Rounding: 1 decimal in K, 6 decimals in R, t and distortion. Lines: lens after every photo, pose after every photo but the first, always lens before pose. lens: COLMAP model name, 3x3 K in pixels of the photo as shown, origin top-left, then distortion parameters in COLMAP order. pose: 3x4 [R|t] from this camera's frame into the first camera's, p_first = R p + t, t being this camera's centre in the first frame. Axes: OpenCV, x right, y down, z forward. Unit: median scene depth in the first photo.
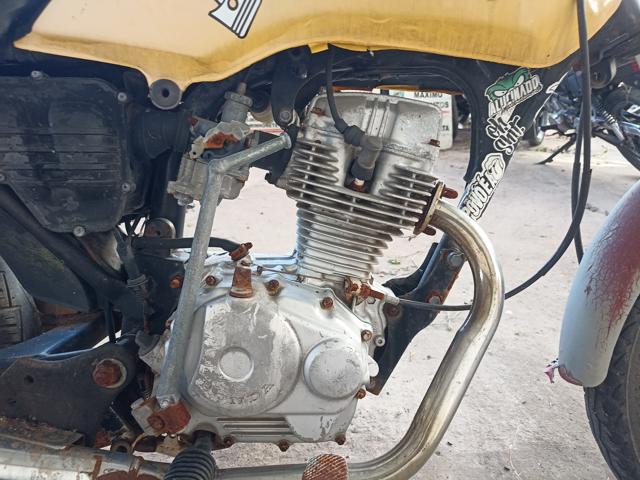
lens RADIAL K [[464.5, 0, 320.0], [0, 464.5, 240.0], [0, 0, 1]] dist [0.017931, -0.003608]
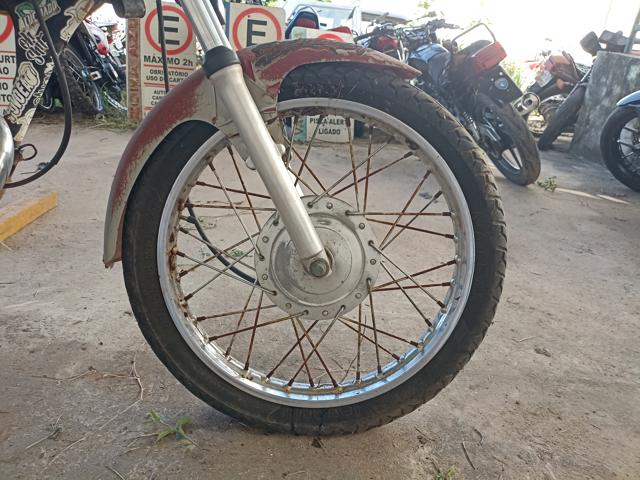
lens RADIAL K [[464.5, 0, 320.0], [0, 464.5, 240.0], [0, 0, 1]] dist [0.017931, -0.003608]
pose [[0.996299, 0.074095, 0.043566, 1.191827], [-0.073818, 0.997240, -0.007938, 0.245435], [-0.044034, 0.004693, 0.999019, -0.268850]]
